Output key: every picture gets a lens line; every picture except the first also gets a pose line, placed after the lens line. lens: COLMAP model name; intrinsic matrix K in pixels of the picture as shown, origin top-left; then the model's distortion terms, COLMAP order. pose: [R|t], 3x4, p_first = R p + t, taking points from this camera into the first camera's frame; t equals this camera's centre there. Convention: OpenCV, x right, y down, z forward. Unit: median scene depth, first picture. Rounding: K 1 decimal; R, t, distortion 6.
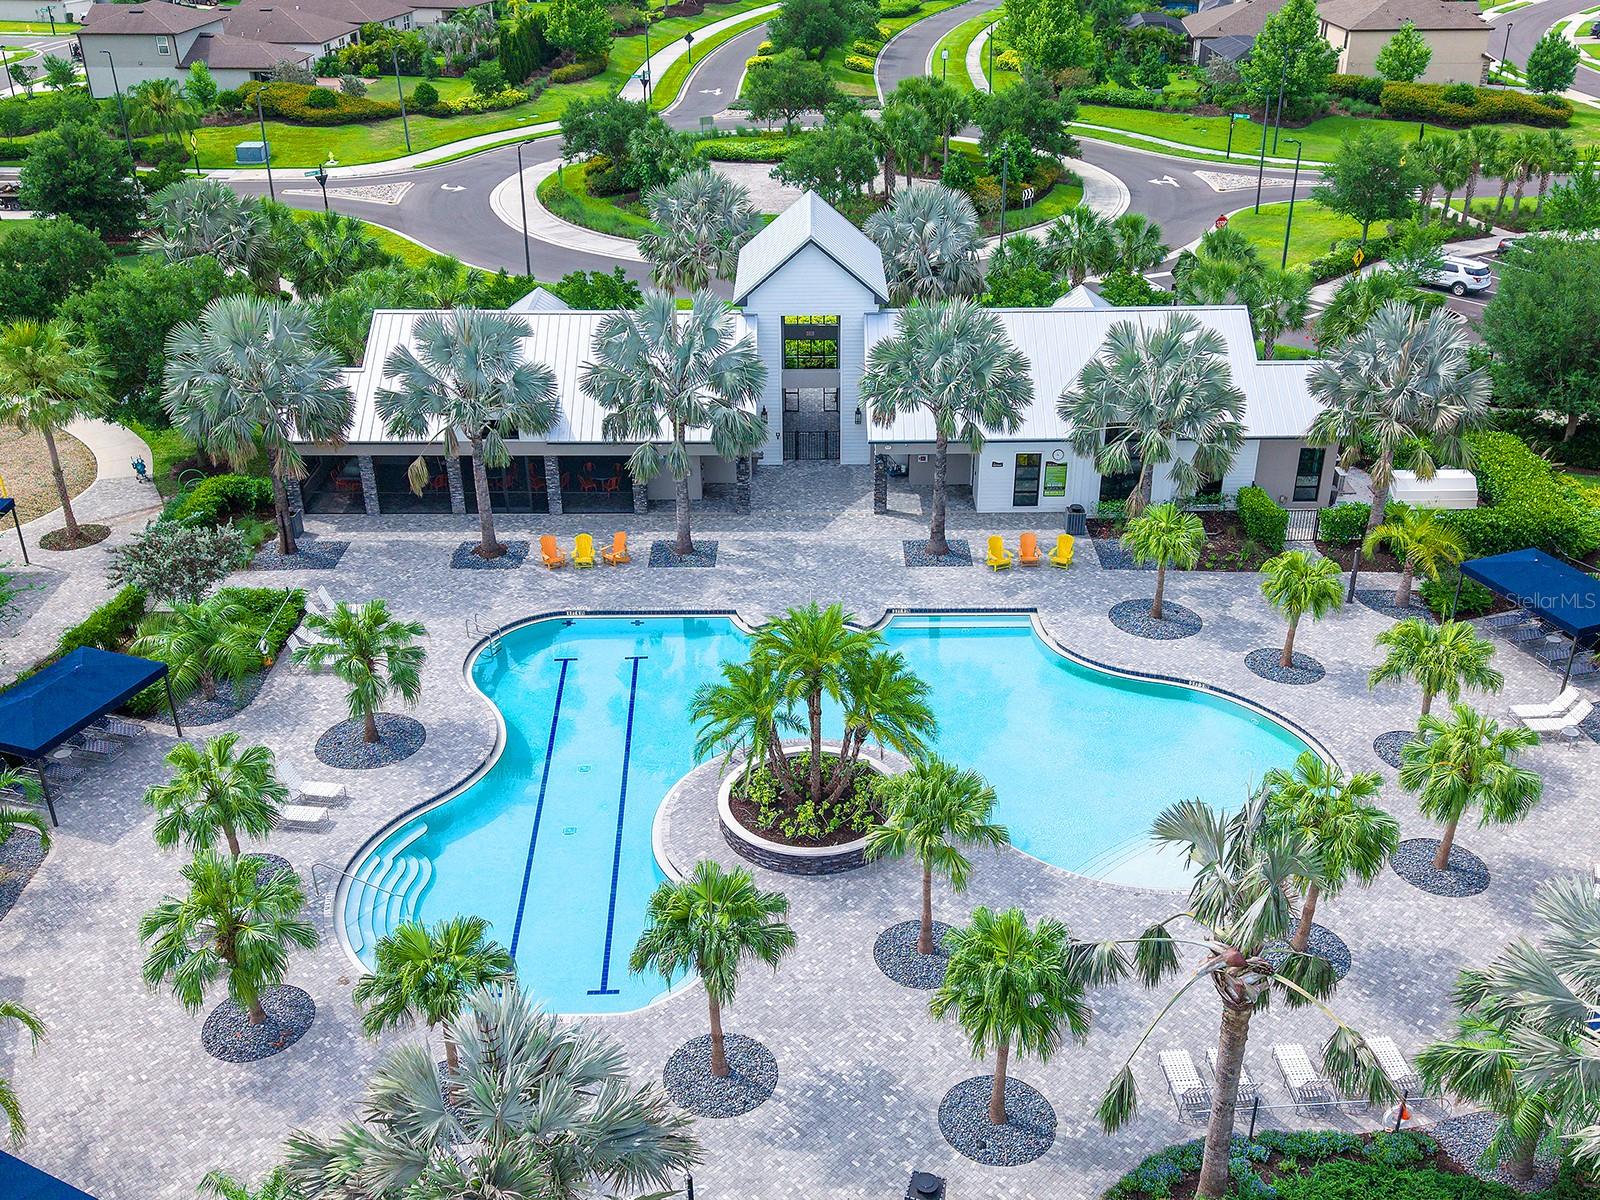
lens RADIAL K [[1338.0, 0, 800.0], [0, 1338.0, 600.0], [0, 0, 1]] dist [0.110925, -0.187156]
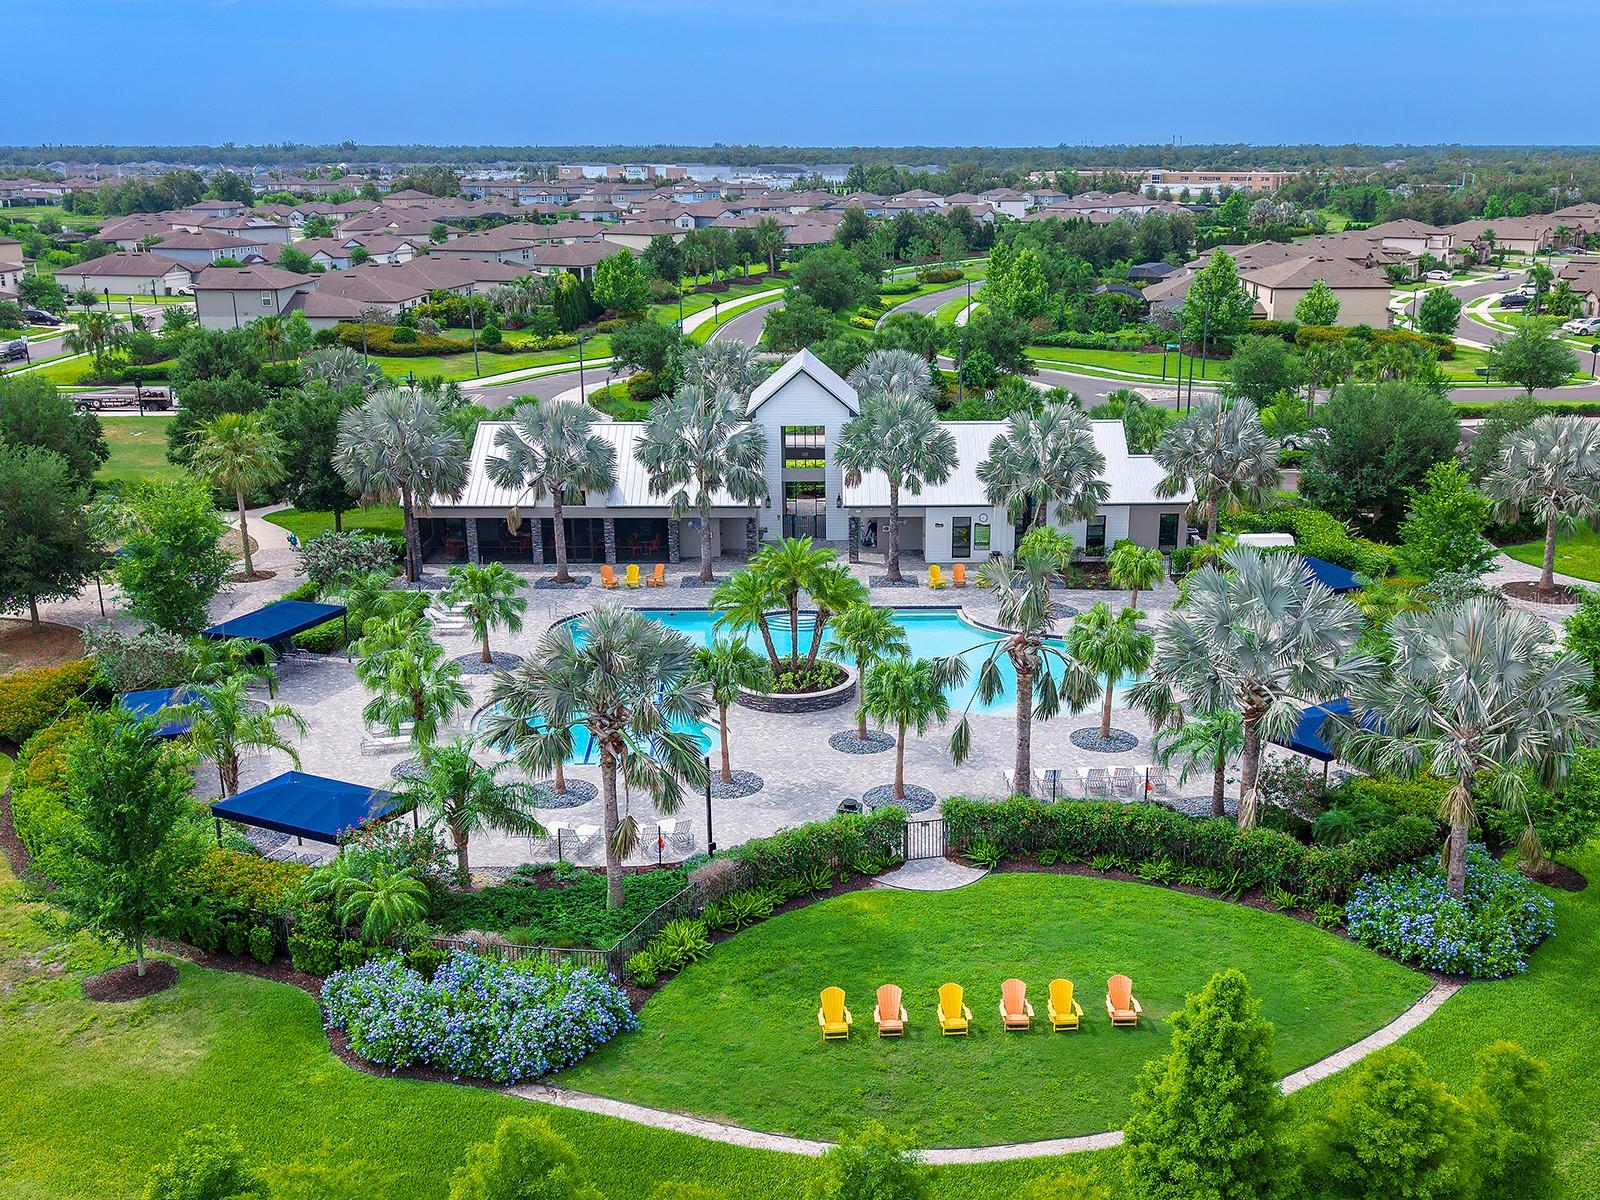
lens RADIAL K [[1226.6, 0, 827.7], [0, 1226.6, 604.2], [0, 0, 1]] dist [0.206984, -0.546353]
pose [[0.999927, -0.000785, 0.012023, 0.017869], [0.002663, 0.987601, -0.156964, 0.158363], [-0.011750, 0.156985, 0.987531, -0.196580]]
